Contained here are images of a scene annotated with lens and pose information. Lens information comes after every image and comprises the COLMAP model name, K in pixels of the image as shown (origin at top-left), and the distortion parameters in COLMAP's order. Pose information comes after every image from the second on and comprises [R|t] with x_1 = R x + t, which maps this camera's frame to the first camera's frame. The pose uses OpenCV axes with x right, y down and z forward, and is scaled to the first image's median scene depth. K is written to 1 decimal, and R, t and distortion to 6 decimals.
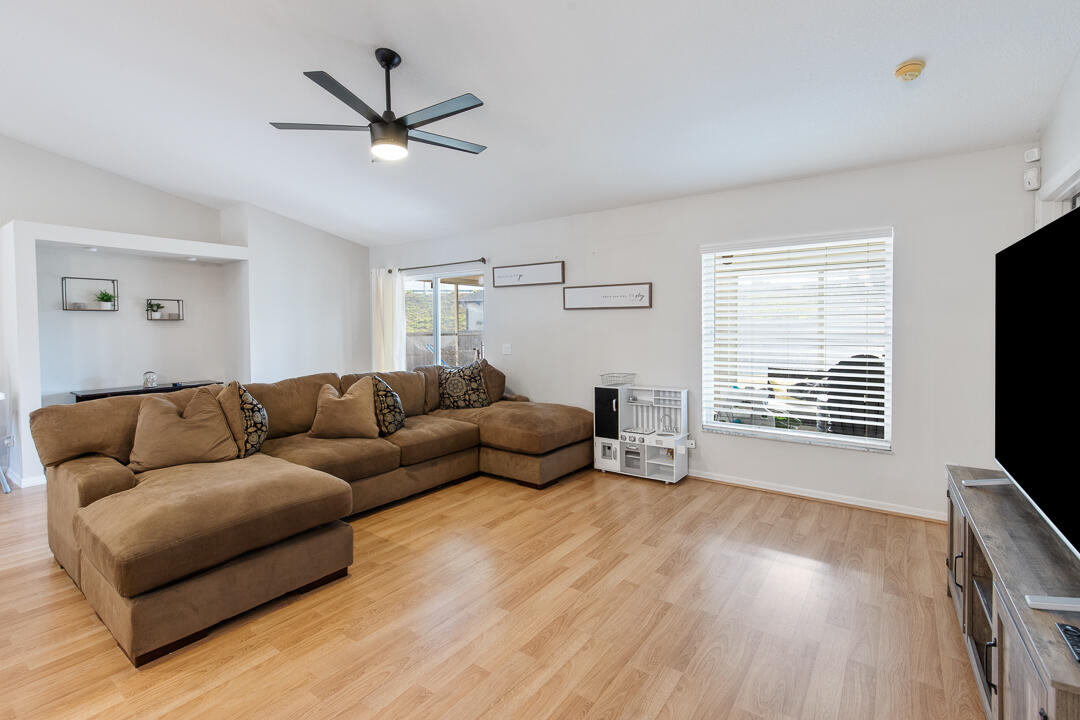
lens RADIAL K [[483.6, 0, 540.9], [0, 483.6, 340.5], [0, 0, 1]] dist [0.012554, -0.000286]
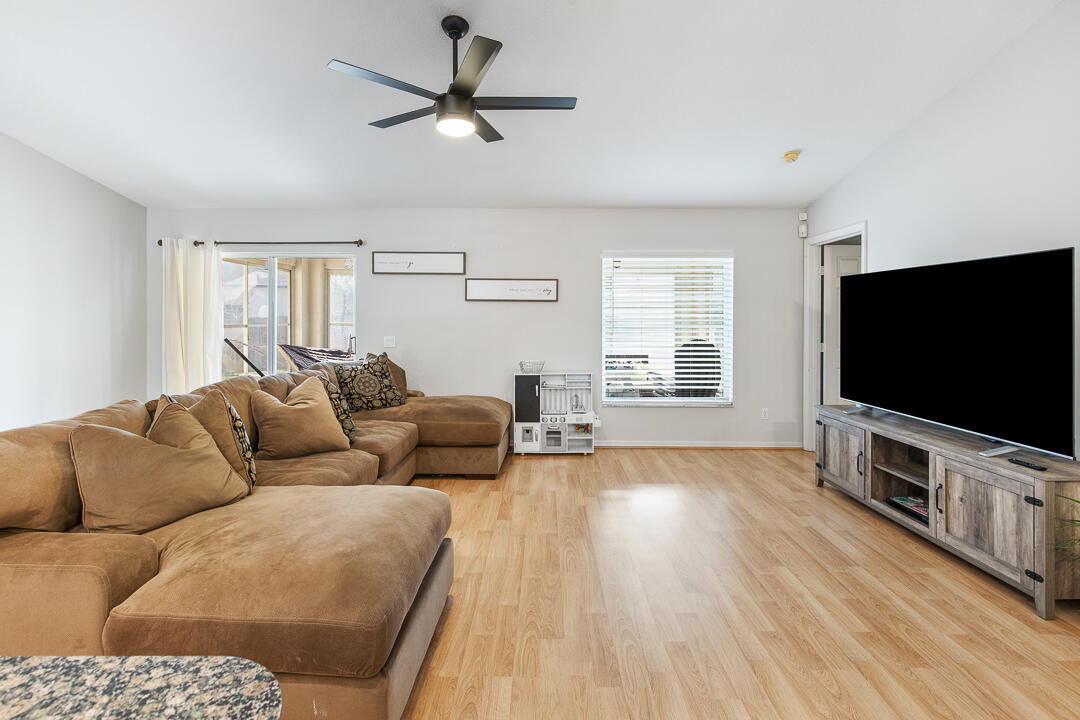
lens RADIAL K [[485.4, 0, 540.7], [0, 485.4, 324.0], [0, 0, 1]] dist [0.012311, -0.000053]
pose [[0.823803, -0.000378, 0.566876, -0.455535], [0.010861, 0.999827, -0.015116, 0.001669], [-0.566772, 0.018609, 0.823664, 0.099164]]
